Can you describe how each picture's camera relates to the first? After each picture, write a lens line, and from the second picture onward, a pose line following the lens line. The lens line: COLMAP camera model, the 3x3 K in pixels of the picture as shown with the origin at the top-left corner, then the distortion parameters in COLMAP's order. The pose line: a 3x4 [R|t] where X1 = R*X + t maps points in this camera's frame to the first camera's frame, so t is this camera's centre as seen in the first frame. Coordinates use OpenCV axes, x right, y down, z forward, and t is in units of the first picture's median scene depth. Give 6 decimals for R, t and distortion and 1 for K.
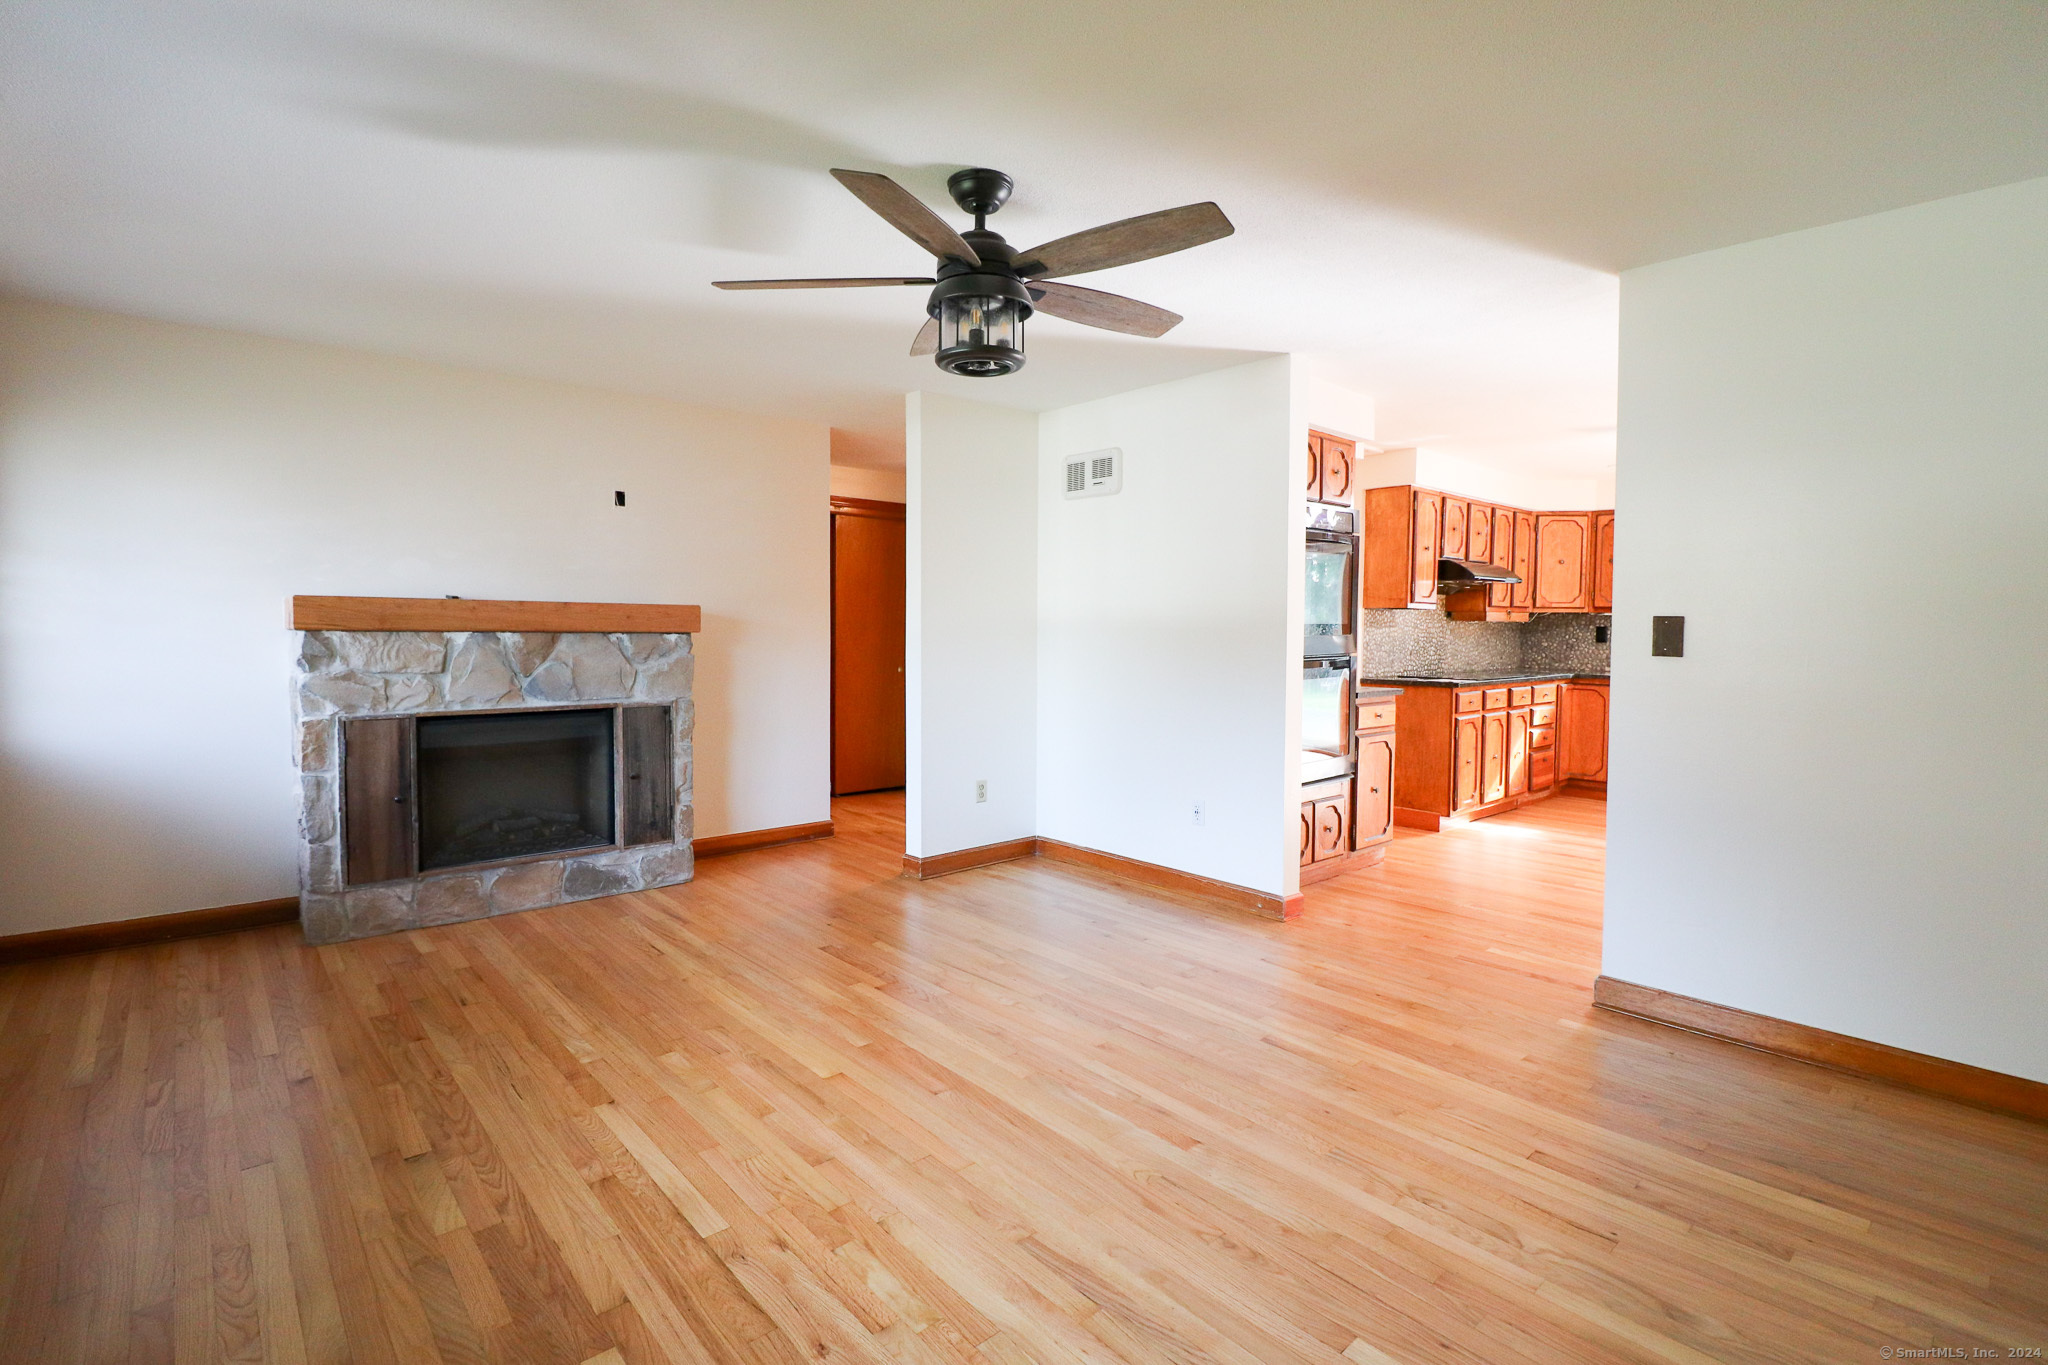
lens RADIAL K [[958.9, 0, 1027.1], [0, 958.9, 650.1], [0, 0, 1]] dist [-0.000122, -0.010329]
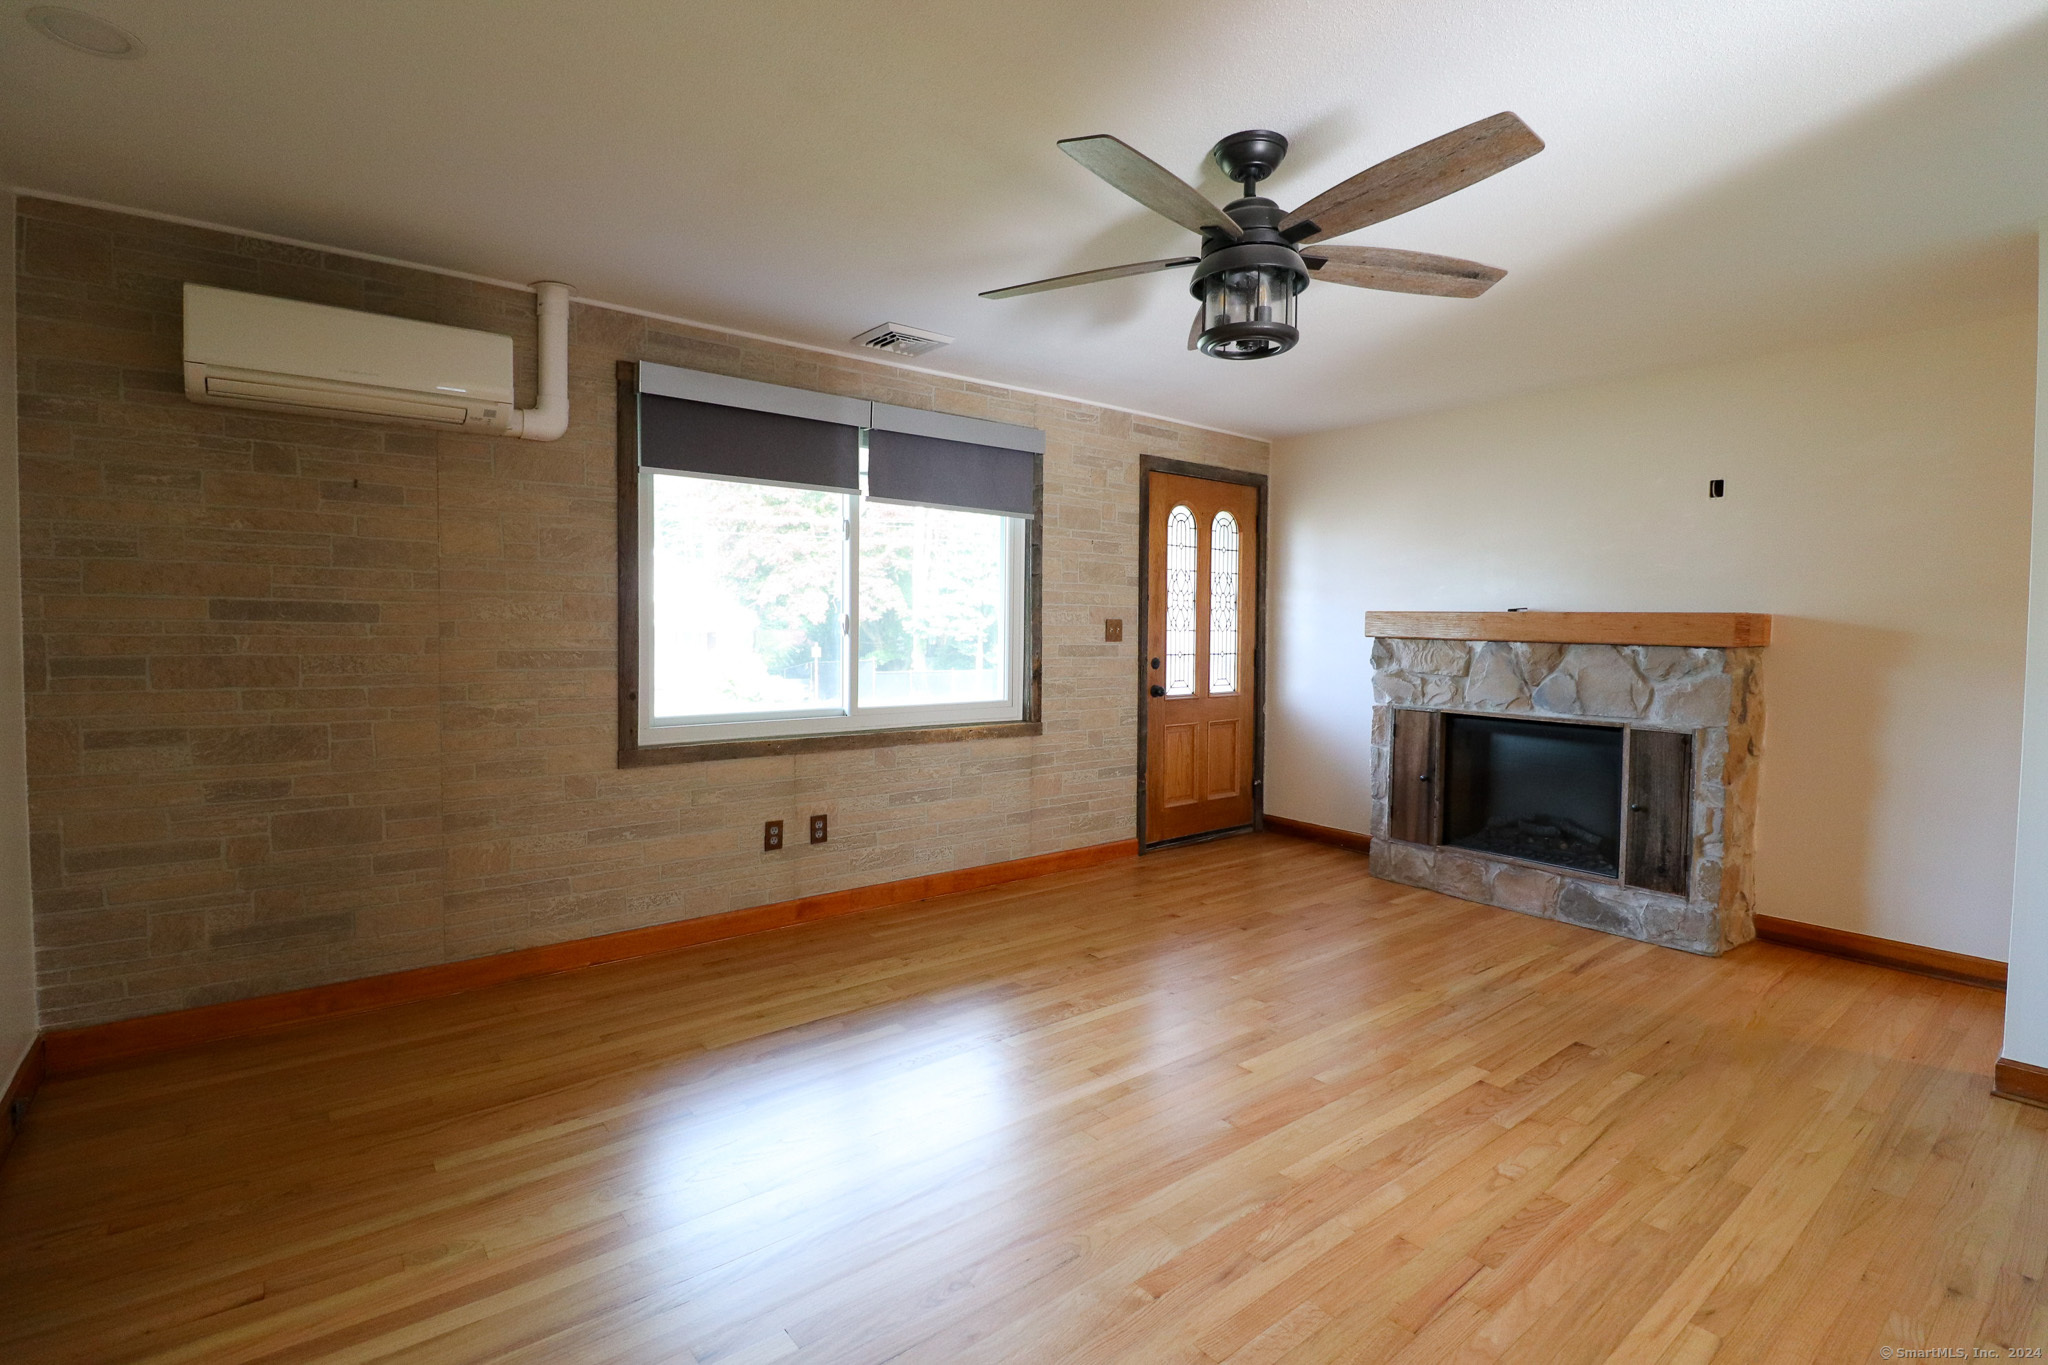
lens RADIAL K [[954.7, 0, 1022.4], [0, 954.7, 661.1], [0, 0, 1]] dist [-0.001822, -0.010704]
pose [[-0.059649, 0.030689, -0.997748, 0.566118], [-0.038499, 0.998713, 0.033021, -0.012479], [0.997477, 0.040382, -0.058391, 0.553929]]
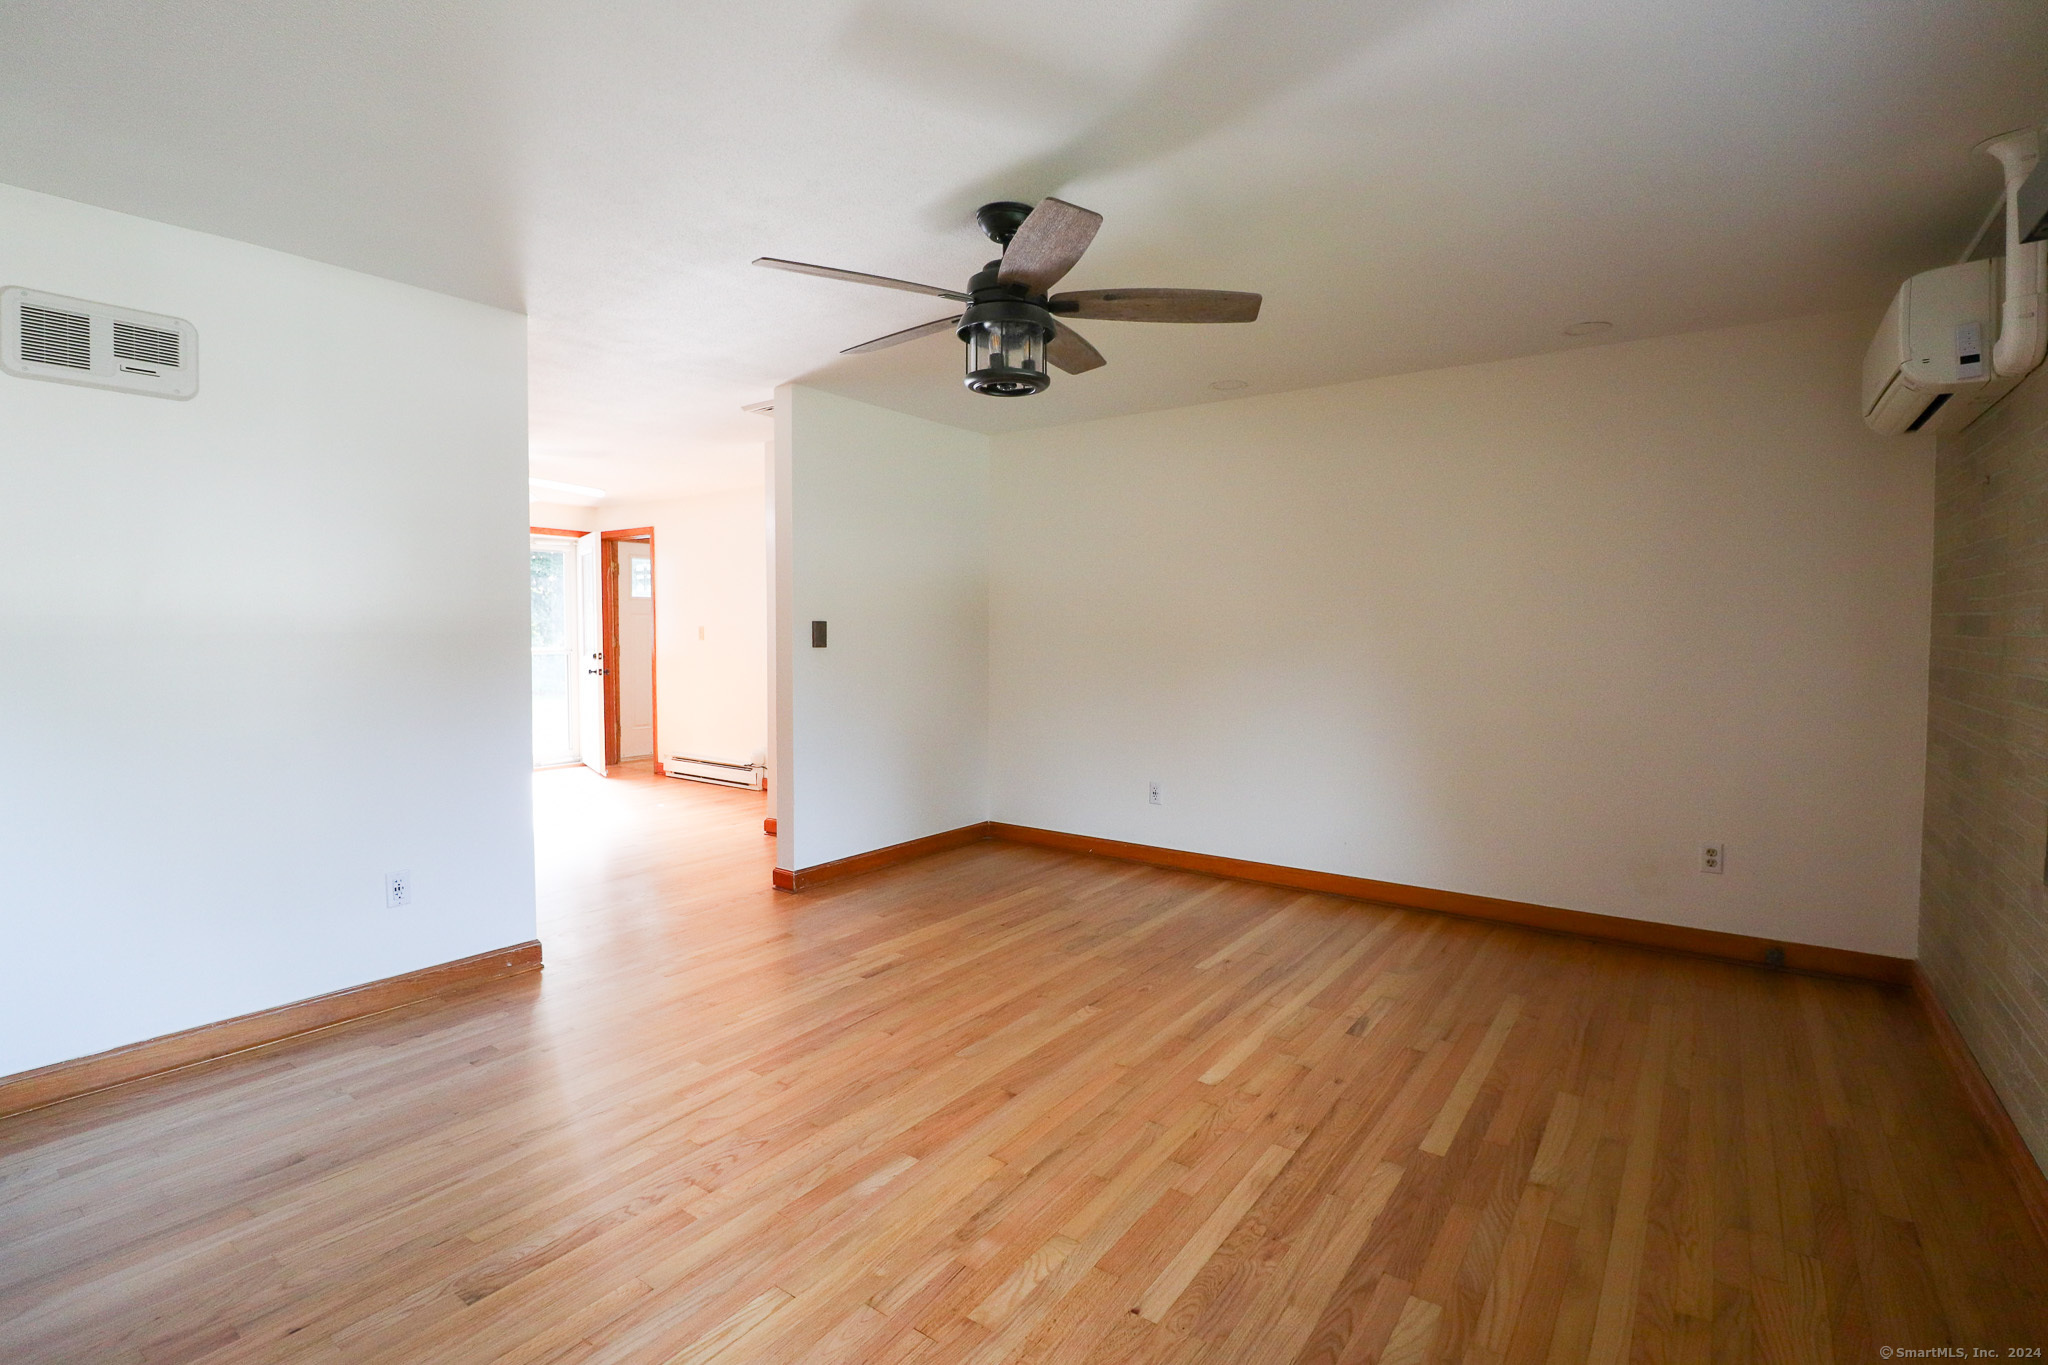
lens RADIAL K [[954.7, 0, 1022.4], [0, 954.7, 661.1], [0, 0, 1]] dist [-0.001822, -0.010704]
pose [[-0.215541, -0.039931, 0.975678, -0.701641], [0.025353, 0.998598, 0.046470, -0.026953], [-0.976166, 0.034753, -0.214227, 0.787807]]
